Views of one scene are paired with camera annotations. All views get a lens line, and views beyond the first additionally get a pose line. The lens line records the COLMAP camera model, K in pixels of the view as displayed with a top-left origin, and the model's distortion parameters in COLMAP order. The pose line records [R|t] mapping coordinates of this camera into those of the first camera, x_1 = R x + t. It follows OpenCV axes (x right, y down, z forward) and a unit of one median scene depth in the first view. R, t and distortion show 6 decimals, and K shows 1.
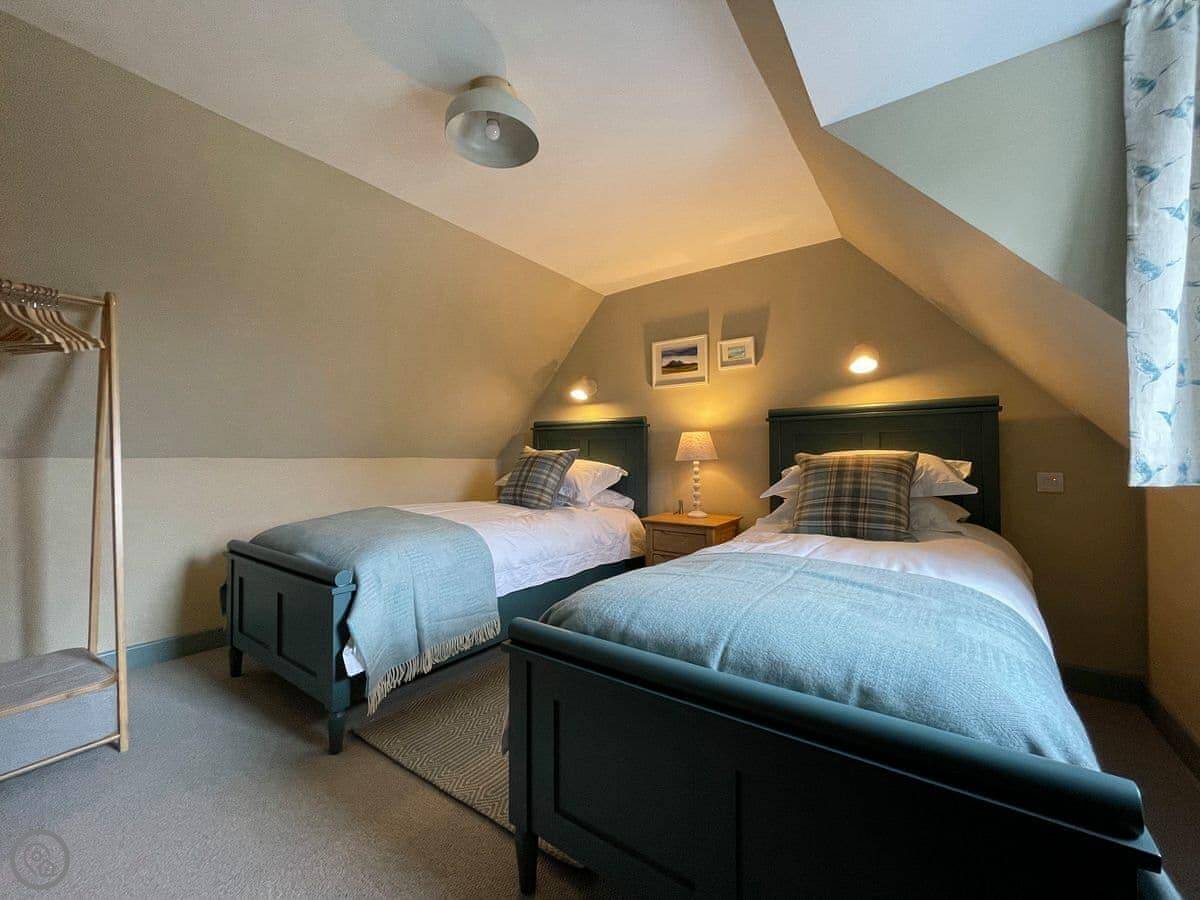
lens RADIAL K [[486.4, 0, 595.4], [0, 486.4, 453.7], [0, 0, 1]] dist [-0.001763, -0.000963]
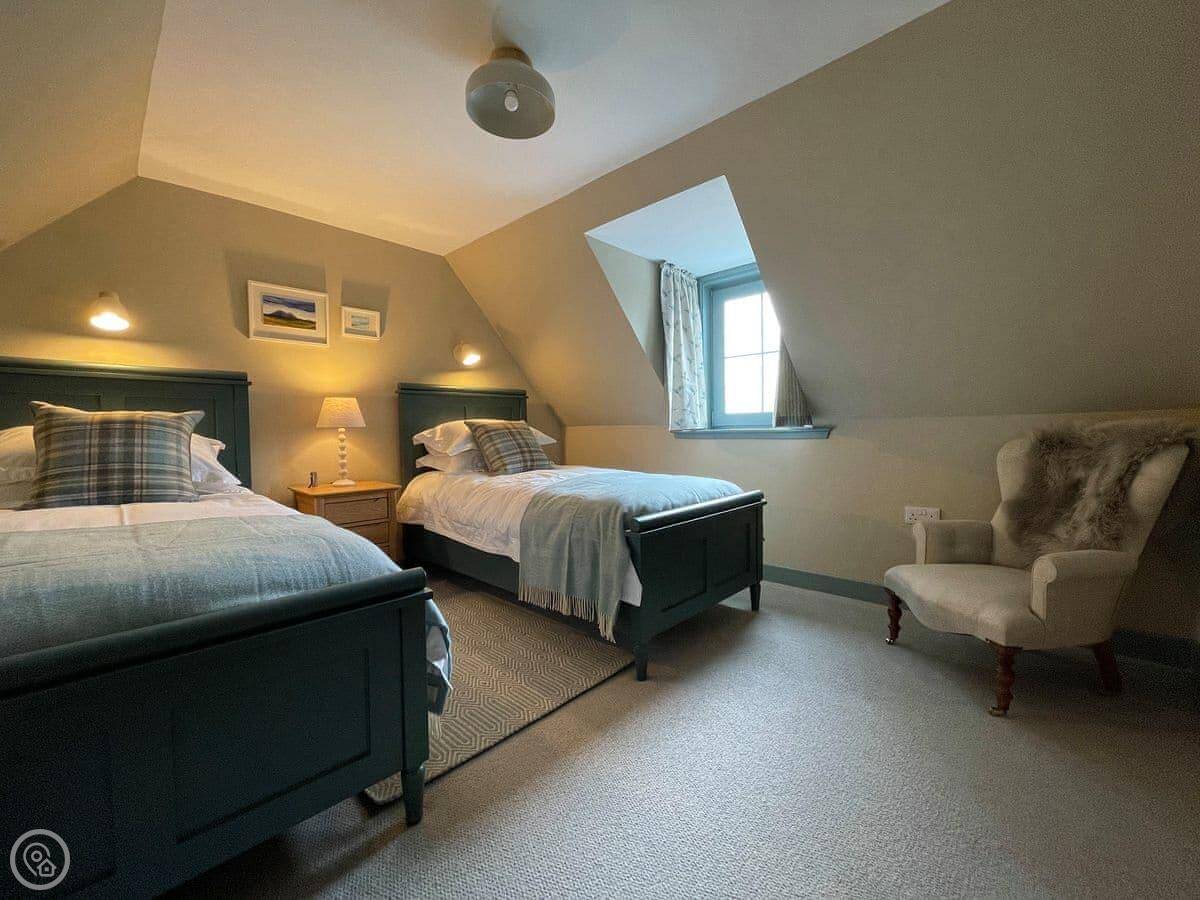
lens RADIAL K [[486.4, 0, 611.2], [0, 486.4, 452.7], [0, 0, 1]] dist [-0.001763, -0.000963]
pose [[0.116306, -0.048774, 0.992015, -0.663211], [0.004581, 0.998809, 0.048571, 0.018826], [-0.993203, -0.001104, 0.116391, 0.346969]]
